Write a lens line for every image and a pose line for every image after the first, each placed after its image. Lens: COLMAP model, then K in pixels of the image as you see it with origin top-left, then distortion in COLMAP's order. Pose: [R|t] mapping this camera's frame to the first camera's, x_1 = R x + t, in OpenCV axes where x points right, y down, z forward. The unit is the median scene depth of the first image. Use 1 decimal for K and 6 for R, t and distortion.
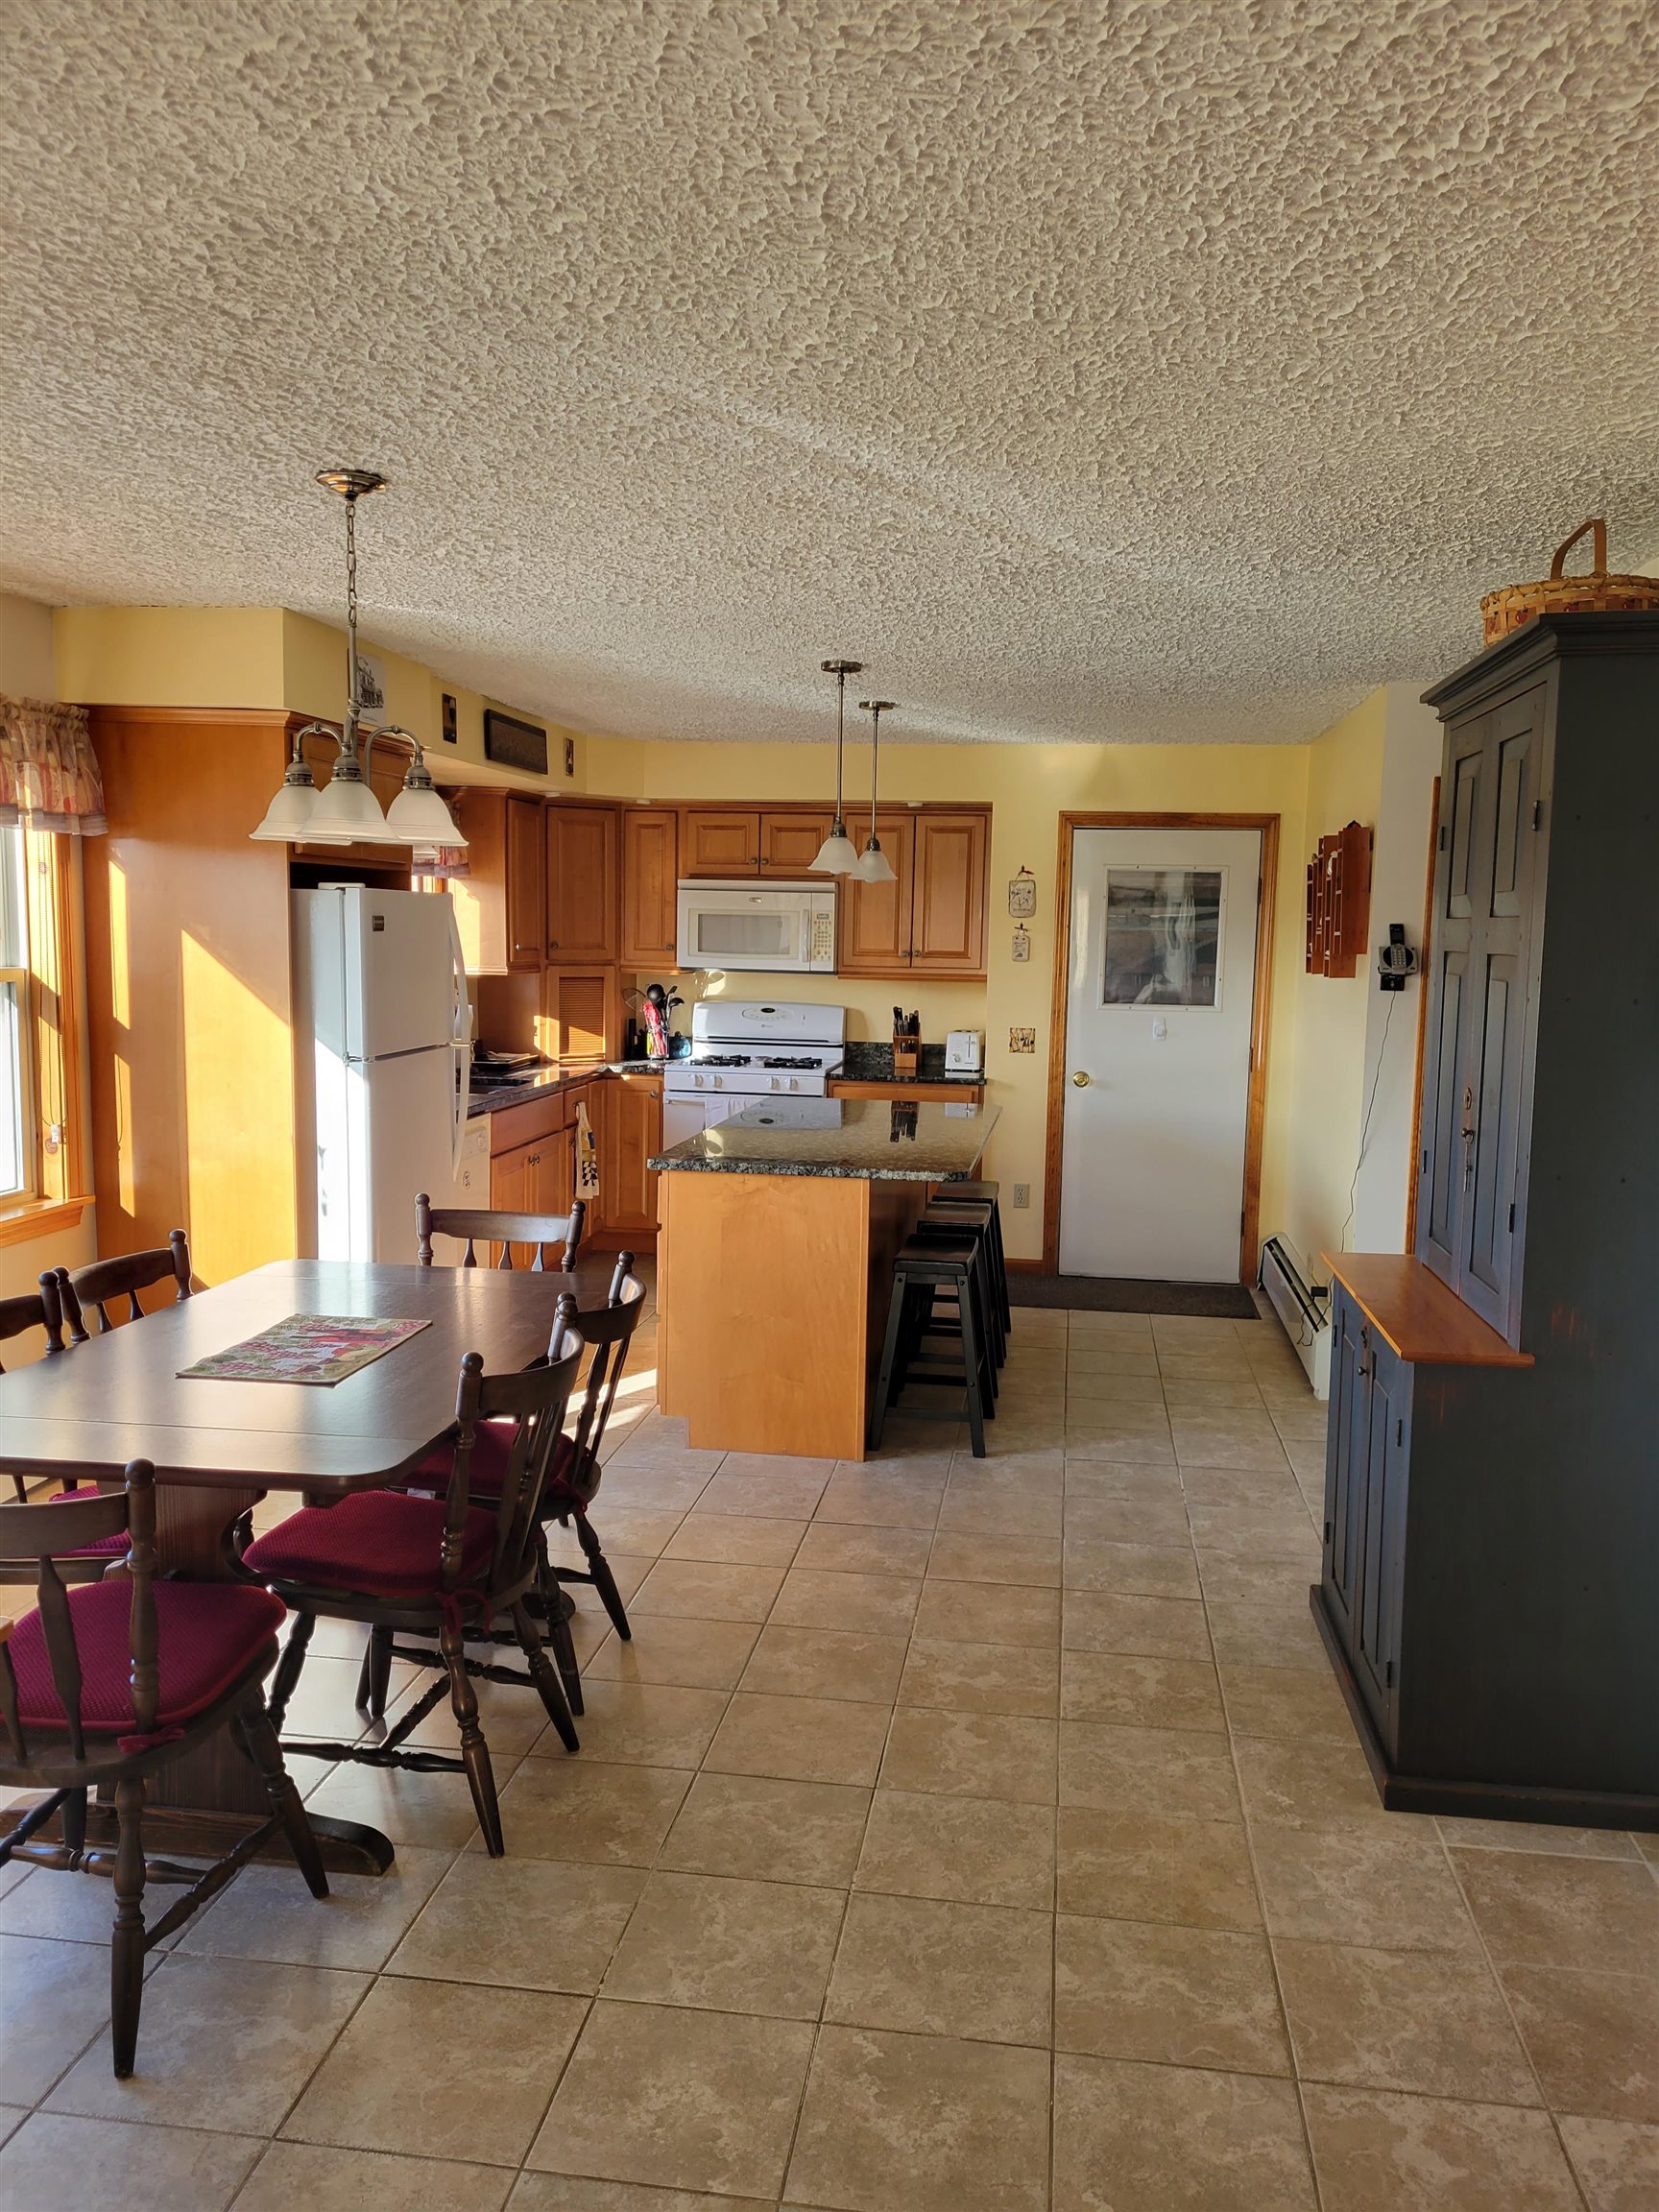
lens RADIAL K [[1653.0, 0, 829.2], [0, 1653.0, 1122.0], [0, 0, 1]] dist [0.064270, -0.042300]
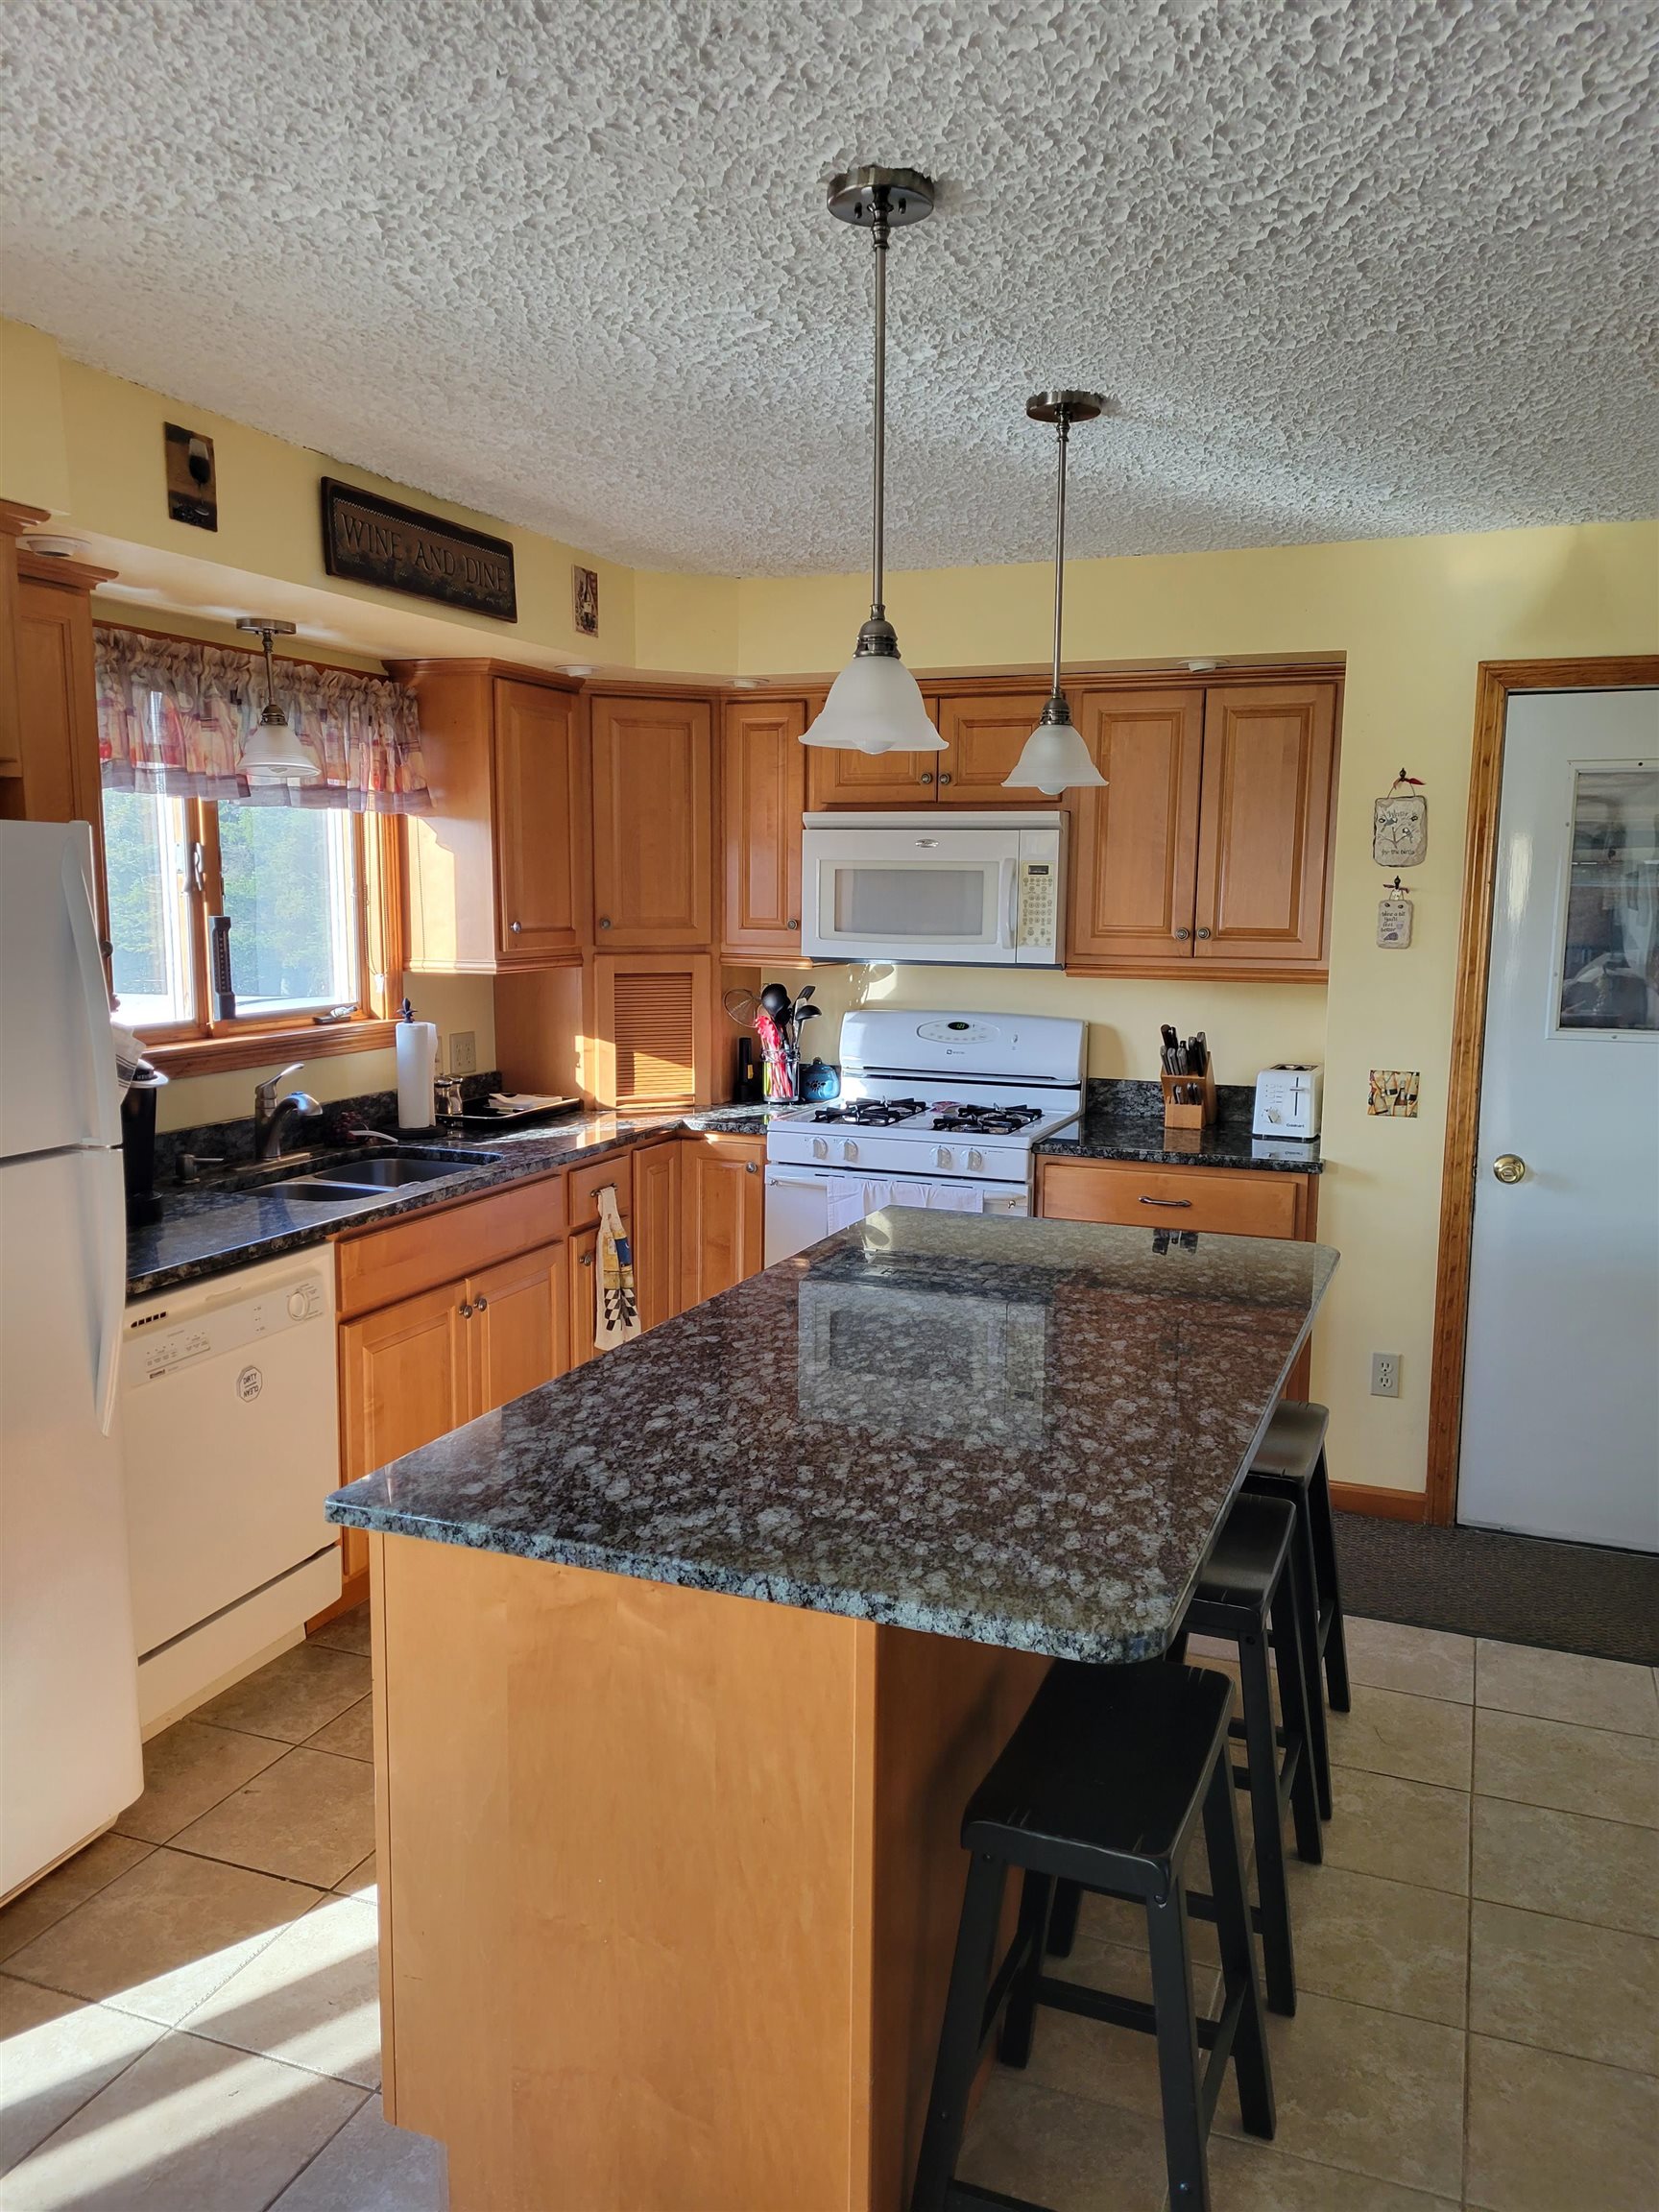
lens RADIAL K [[1653.0, 0, 830.1], [0, 1653.0, 1111.7], [0, 0, 1]] dist [0.064270, -0.042300]
pose [[0.974310, 0.020093, -0.224312, 0.061199], [-0.016524, 0.999705, 0.017778, -0.051568], [0.224603, -0.013615, 0.974355, 0.442215]]
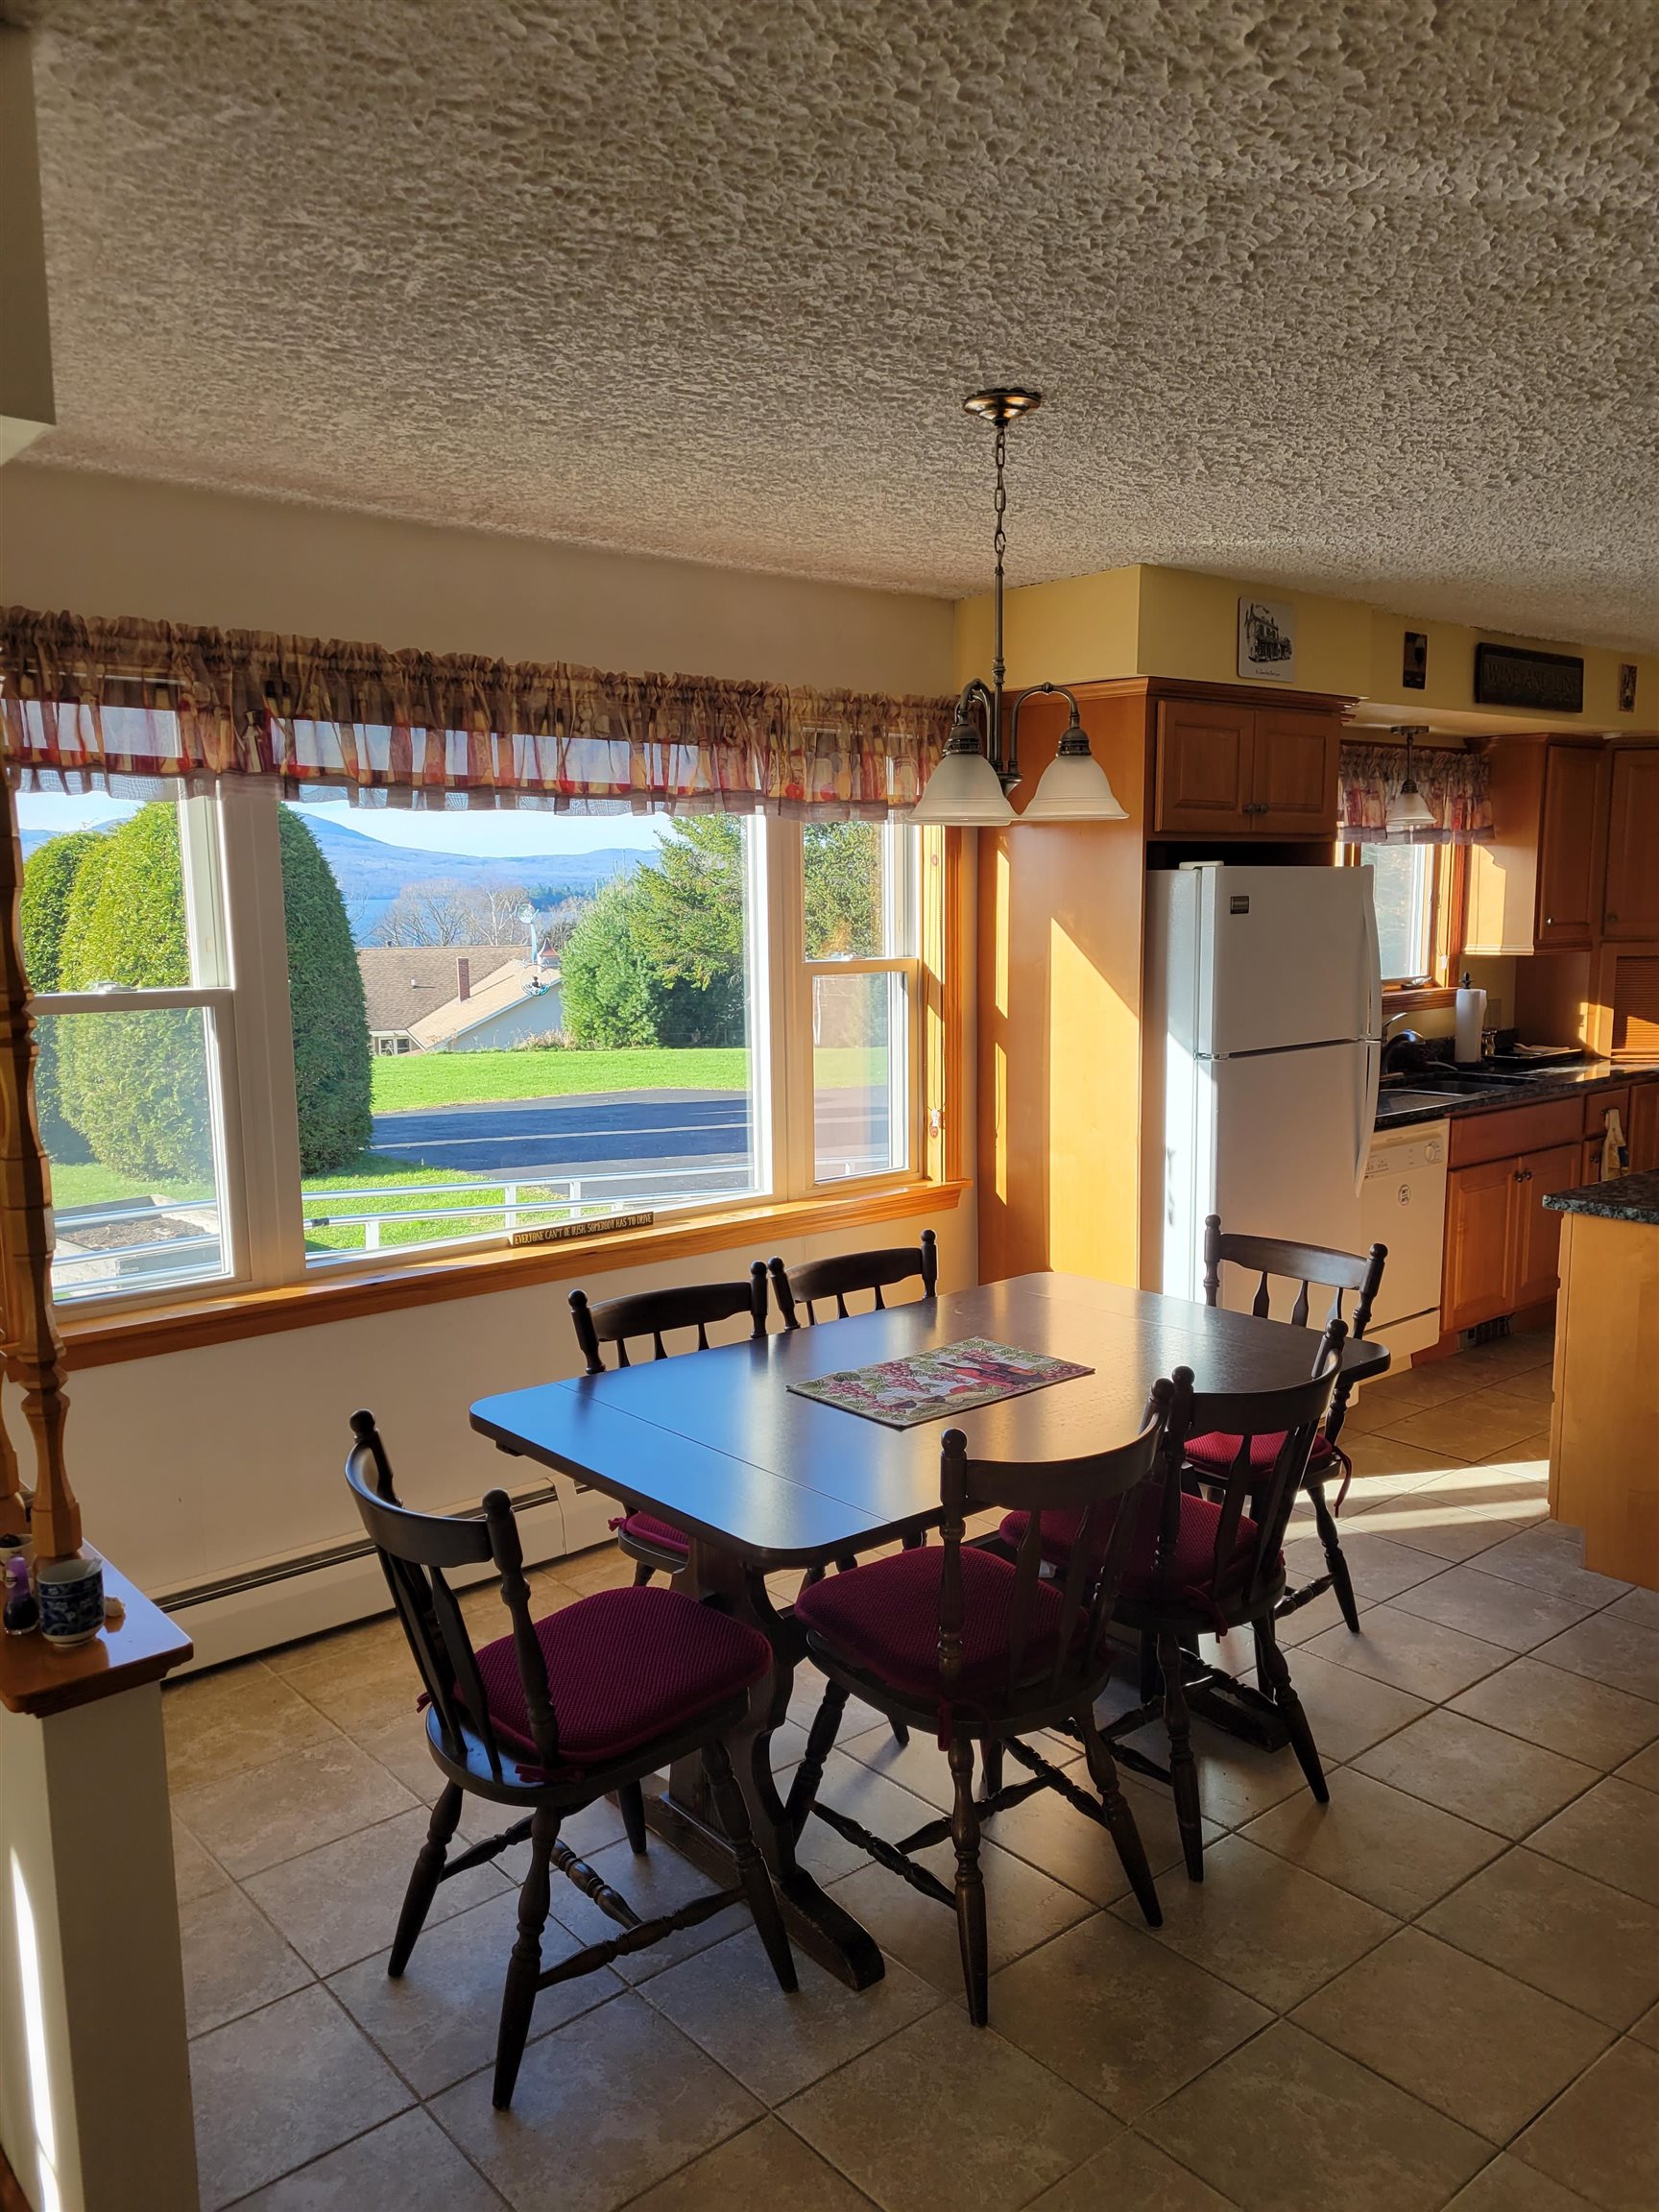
lens RADIAL K [[1653.0, 0, 863.8], [0, 1653.0, 1139.2], [0, 0, 1]] dist [0.064270, -0.042300]
pose [[0.759533, 0.071492, -0.646528, 0.106679], [-0.053284, 0.997440, 0.047698, -0.017017], [0.648283, -0.001778, 0.761397, 0.125153]]
